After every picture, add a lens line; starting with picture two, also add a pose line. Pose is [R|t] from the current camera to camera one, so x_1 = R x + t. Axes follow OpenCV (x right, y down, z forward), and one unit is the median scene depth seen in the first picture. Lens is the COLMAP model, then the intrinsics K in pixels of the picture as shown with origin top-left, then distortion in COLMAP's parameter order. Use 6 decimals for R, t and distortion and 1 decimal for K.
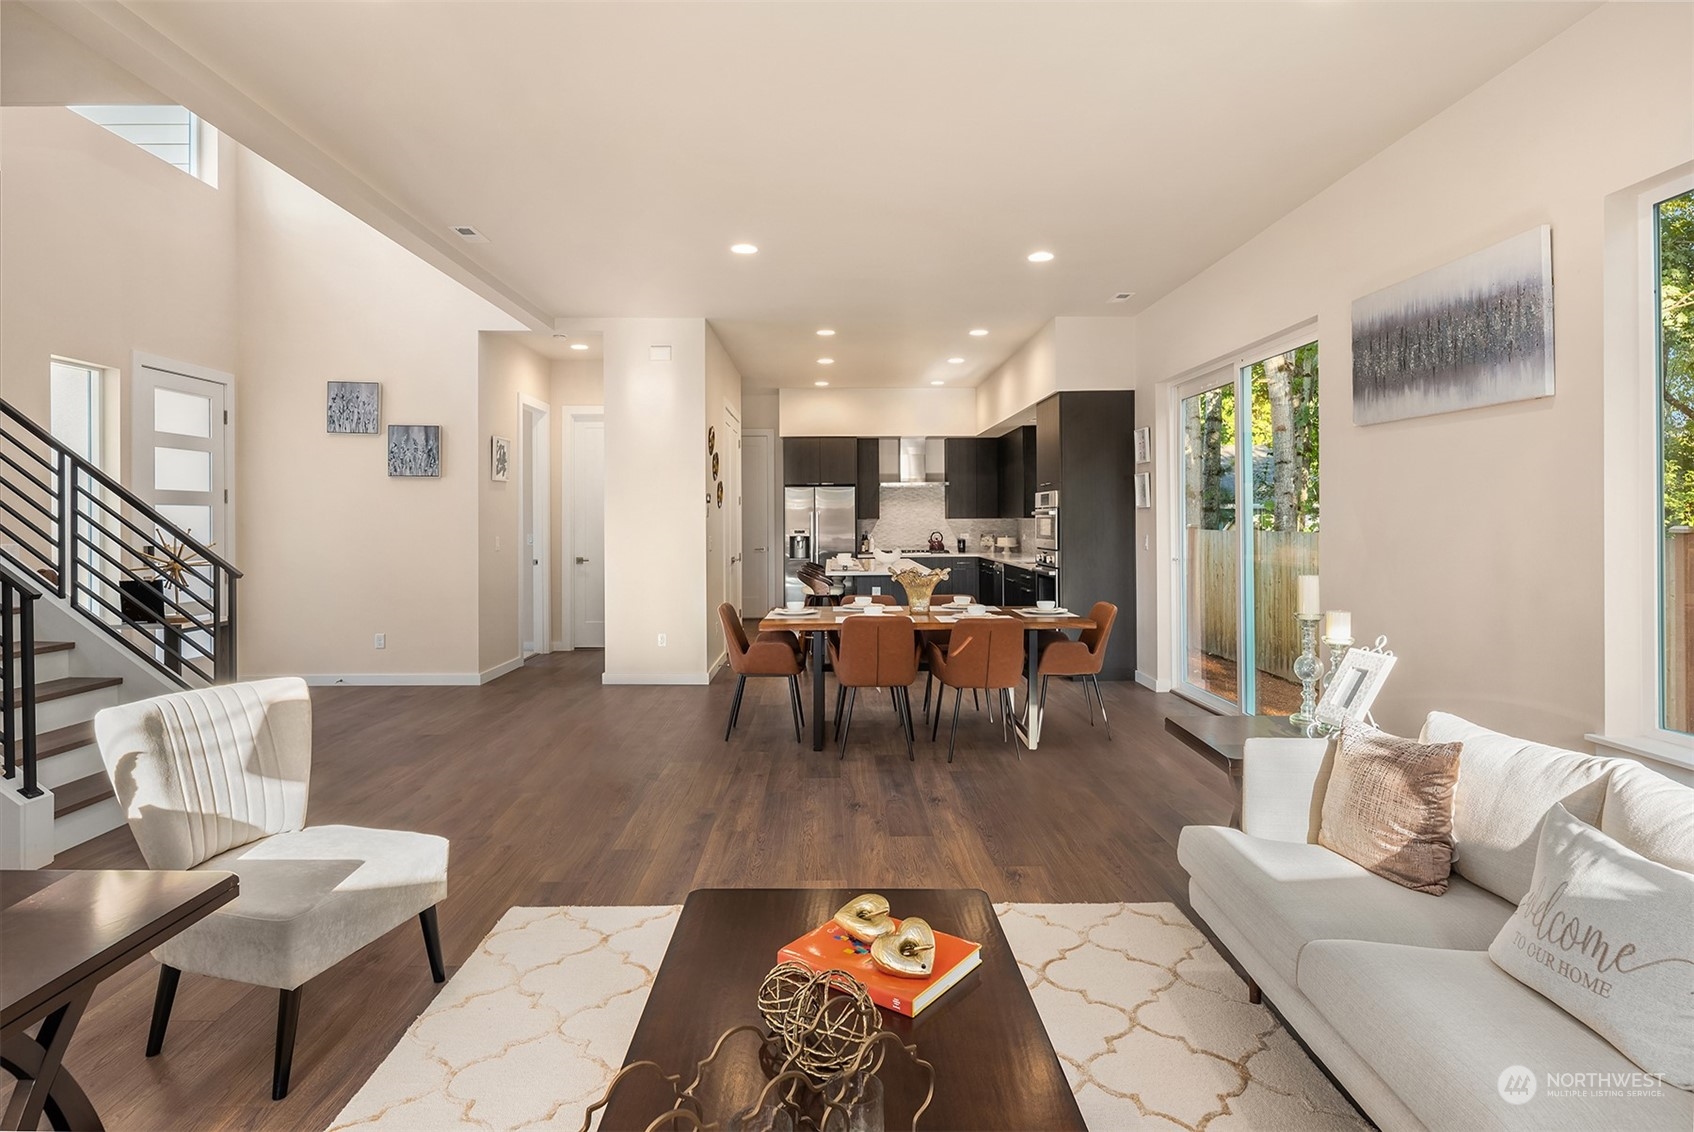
lens RADIAL K [[948.4, 0, 811.1], [0, 948.4, 520.1], [0, 0, 1]] dist [-0.004735, -0.000749]
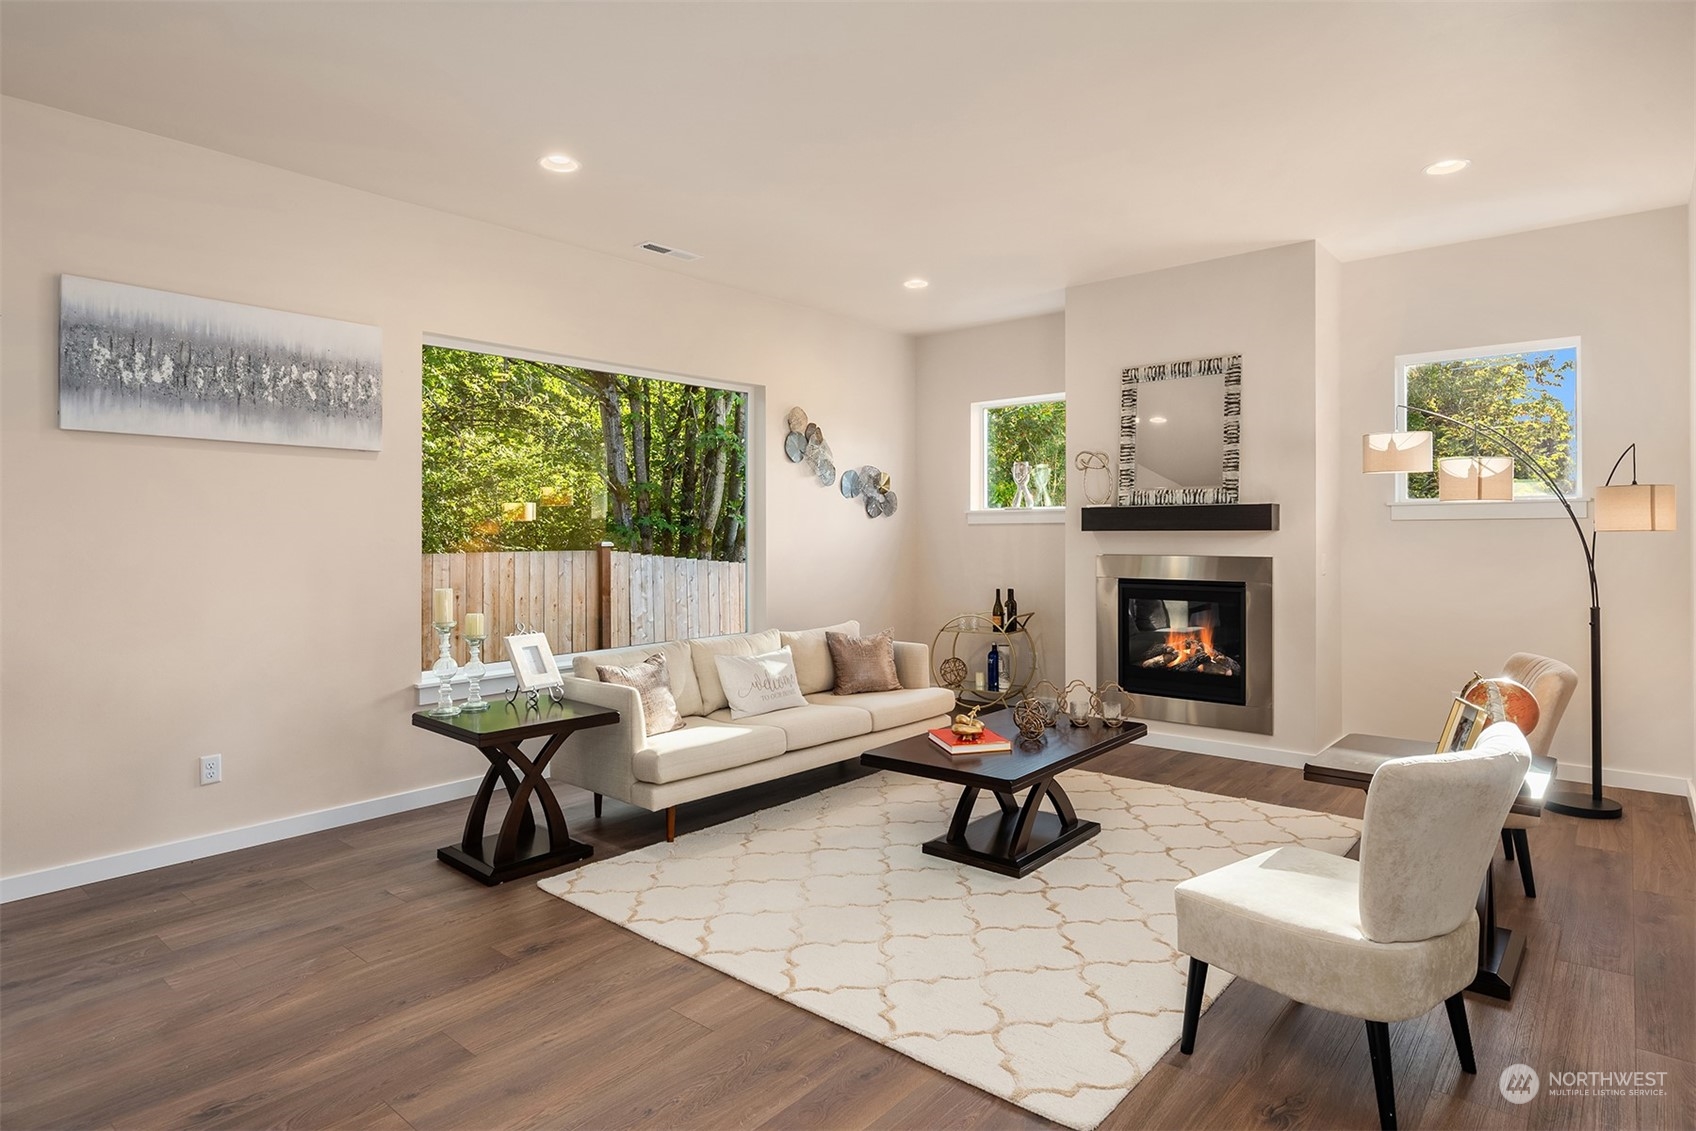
lens RADIAL K [[949.5, 0, 812.1], [0, 949.5, 519.6], [0, 0, 1]] dist [-0.004735, -0.000749]
pose [[-0.758049, 0.012880, 0.652071, -0.529789], [0.003660, 0.999873, -0.015495, -0.006749], [-0.652188, -0.009360, -0.758000, 1.427725]]
